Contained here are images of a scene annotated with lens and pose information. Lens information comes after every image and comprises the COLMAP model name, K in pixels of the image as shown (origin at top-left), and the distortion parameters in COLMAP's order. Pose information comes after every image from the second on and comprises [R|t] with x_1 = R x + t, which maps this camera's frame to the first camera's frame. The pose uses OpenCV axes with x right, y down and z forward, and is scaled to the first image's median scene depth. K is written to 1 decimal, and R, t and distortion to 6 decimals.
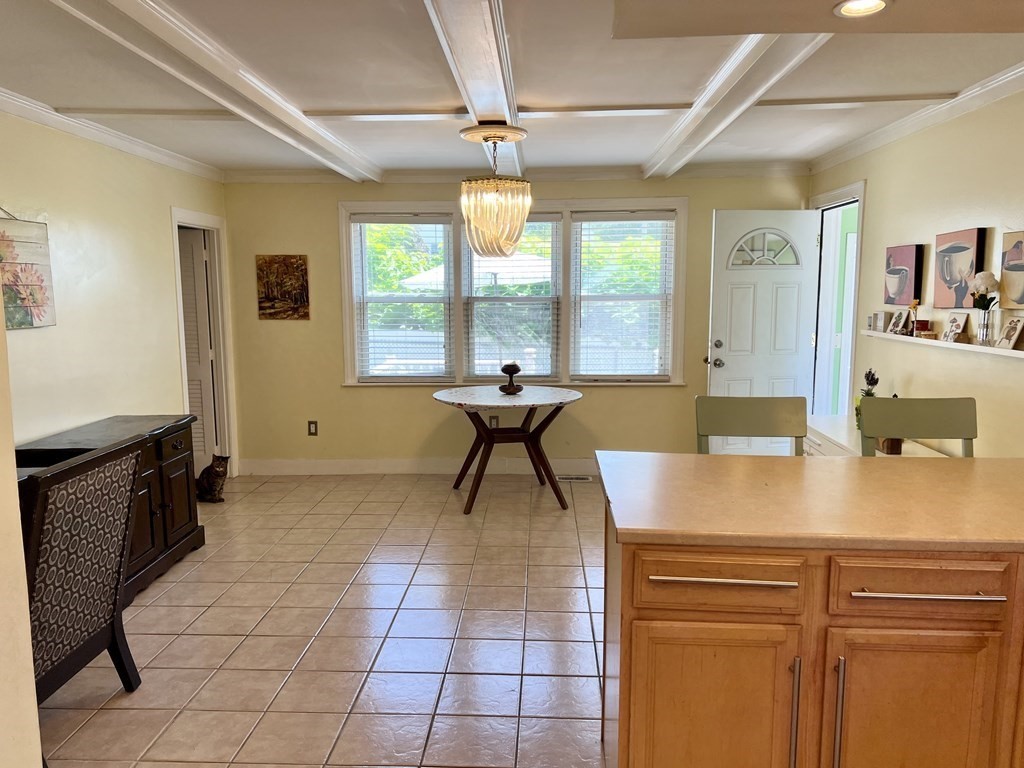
lens RADIAL K [[777.6, 0, 514.6], [0, 777.6, 398.3], [0, 0, 1]] dist [0.058266, -0.008737]
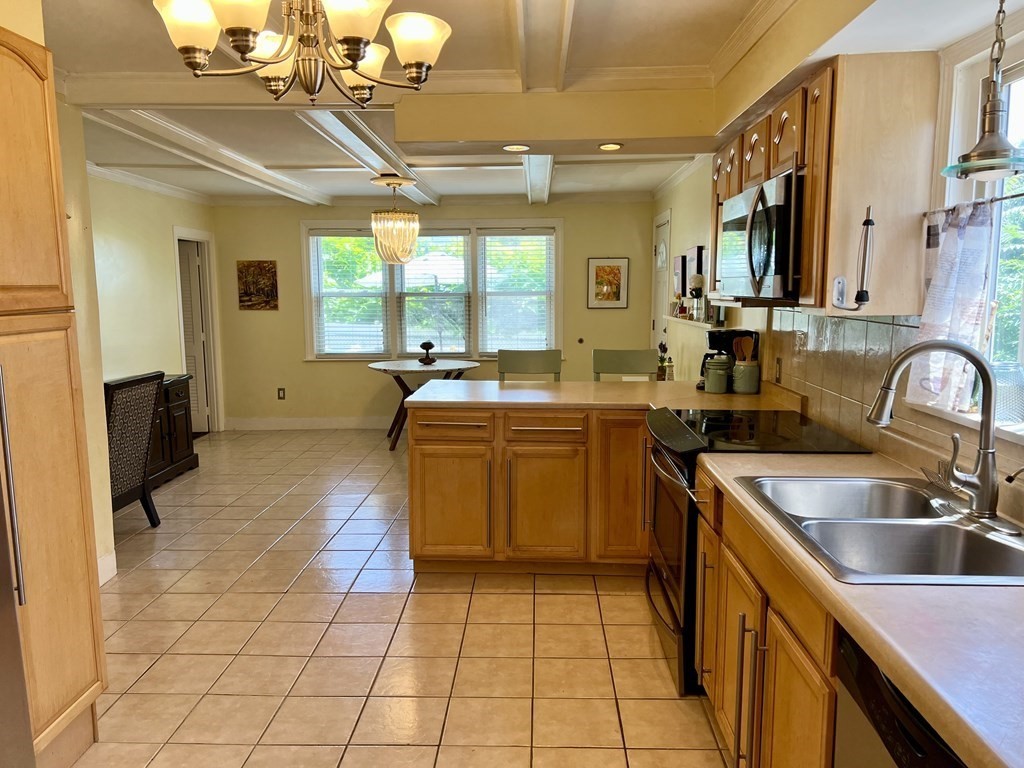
lens RADIAL K [[777.6, 0, 514.6], [0, 777.6, 398.3], [0, 0, 1]] dist [0.058266, -0.008737]
pose [[0.999961, -0.001427, 0.008706, 0.125609], [0.001445, 0.999997, -0.002066, 0.052211], [-0.008703, 0.002079, 0.999960, -0.323460]]
